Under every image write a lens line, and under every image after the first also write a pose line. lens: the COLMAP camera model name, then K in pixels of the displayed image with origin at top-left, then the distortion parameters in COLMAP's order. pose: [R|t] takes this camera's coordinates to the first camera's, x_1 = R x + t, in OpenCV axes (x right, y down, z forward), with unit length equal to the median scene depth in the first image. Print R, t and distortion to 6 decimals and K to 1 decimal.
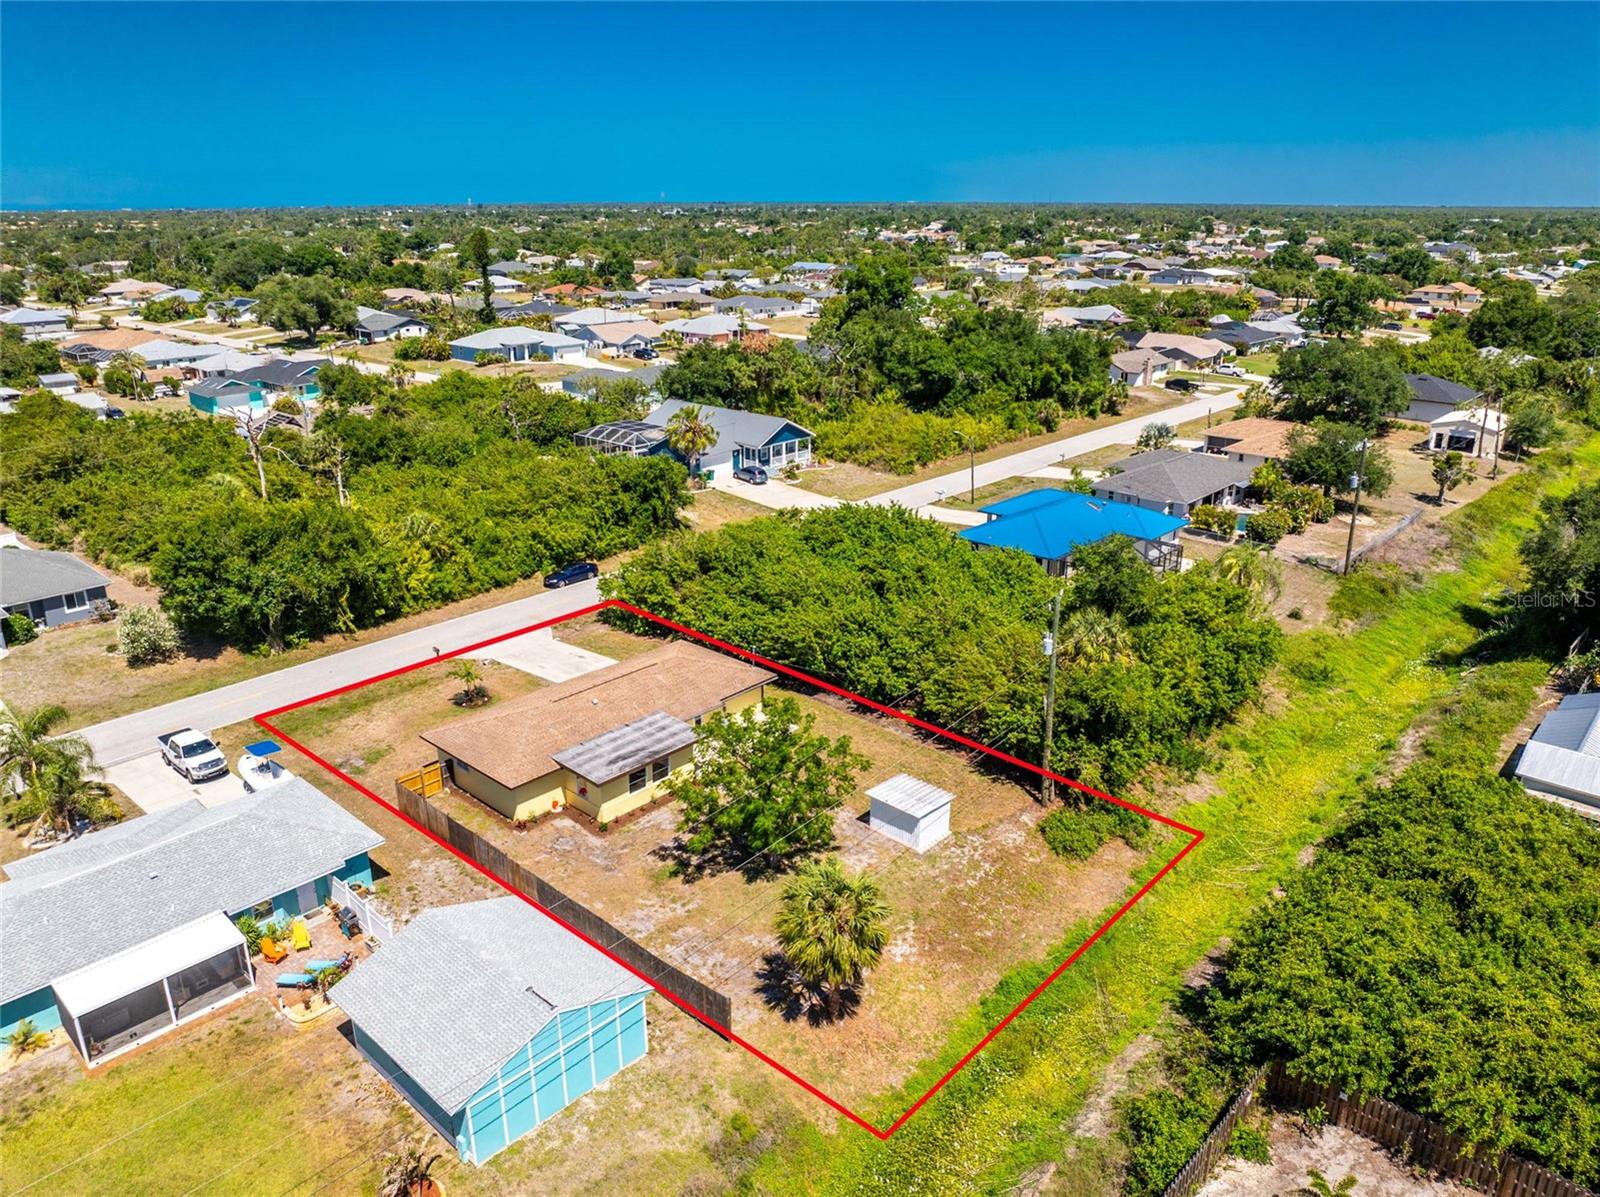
lens RADIAL K [[1107.6, 0, 800.0], [0, 1107.6, 598.5], [0, 0, 1]] dist [-0.039691, 0.001133]
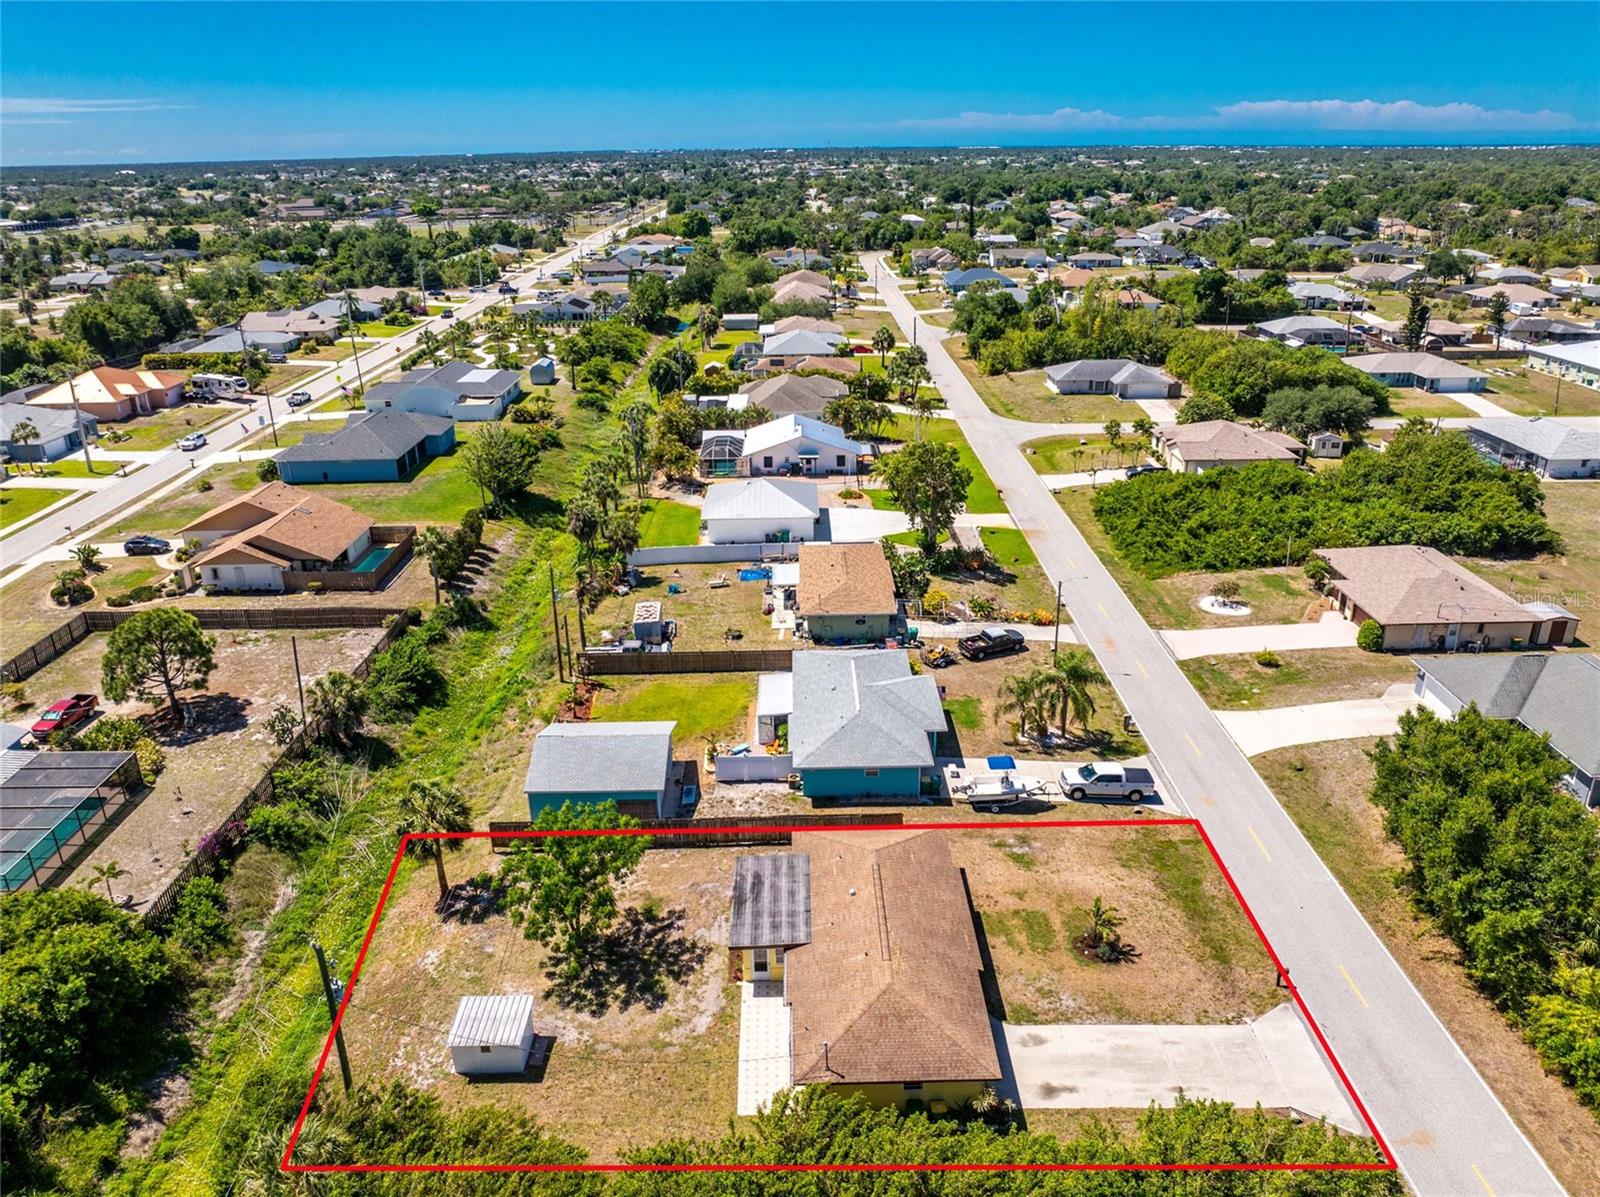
lens RADIAL K [[1107.6, 0, 800.0], [0, 1107.6, 598.5], [0, 0, 1]] dist [-0.039691, 0.001133]
pose [[-0.735093, 0.268141, -0.622687, 0.230924], [-0.210404, 0.782885, 0.585510, -0.411181], [0.644491, 0.561420, -0.519075, 0.859377]]
